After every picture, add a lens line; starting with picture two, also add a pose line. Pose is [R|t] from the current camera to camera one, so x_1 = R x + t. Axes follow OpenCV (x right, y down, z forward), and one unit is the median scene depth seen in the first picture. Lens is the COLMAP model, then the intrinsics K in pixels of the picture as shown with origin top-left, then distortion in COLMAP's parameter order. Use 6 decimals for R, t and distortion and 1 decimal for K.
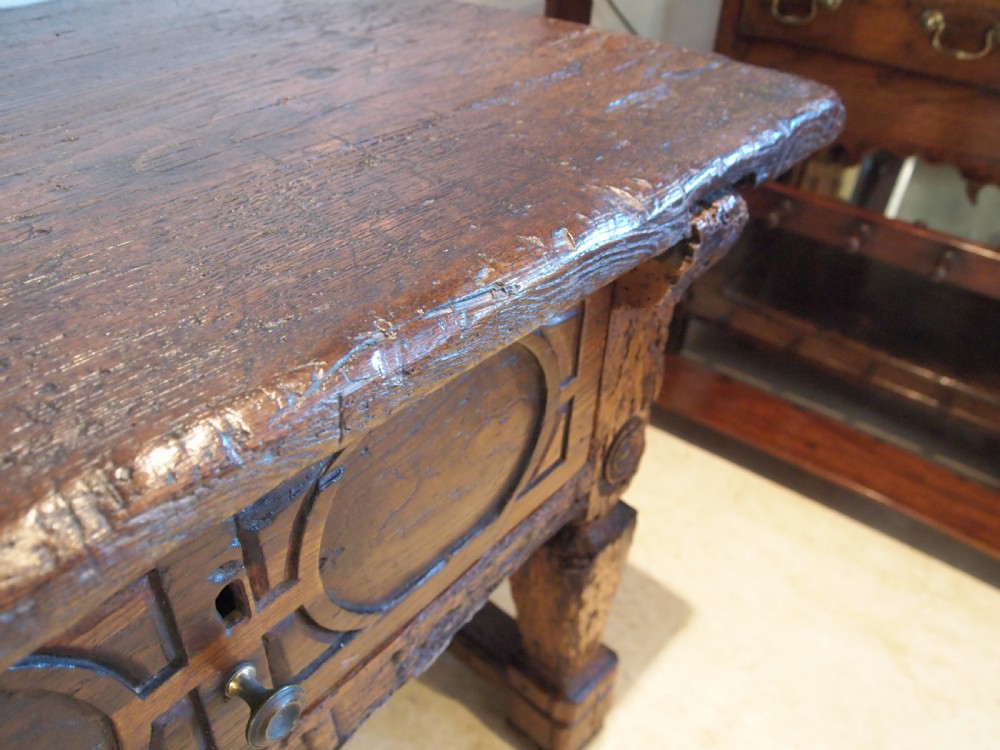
lens RADIAL K [[792.3, 0, 500.0], [0, 792.3, 375.0], [0, 0, 1]] dist [-0.041590, -0.004471]
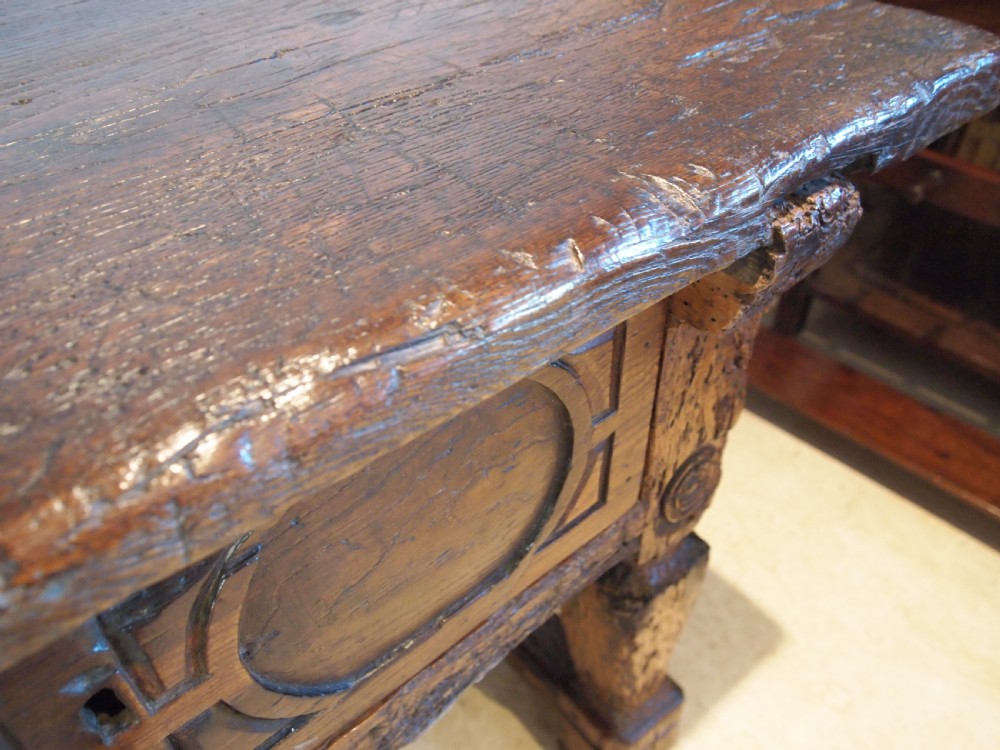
lens RADIAL K [[792.3, 0, 500.0], [0, 792.3, 375.0], [0, 0, 1]] dist [-0.041590, -0.004471]
pose [[0.986498, 0.060568, -0.152160, 0.097290], [-0.050672, 0.996391, 0.068102, -0.079139], [0.155736, -0.059472, 0.986007, 0.202156]]
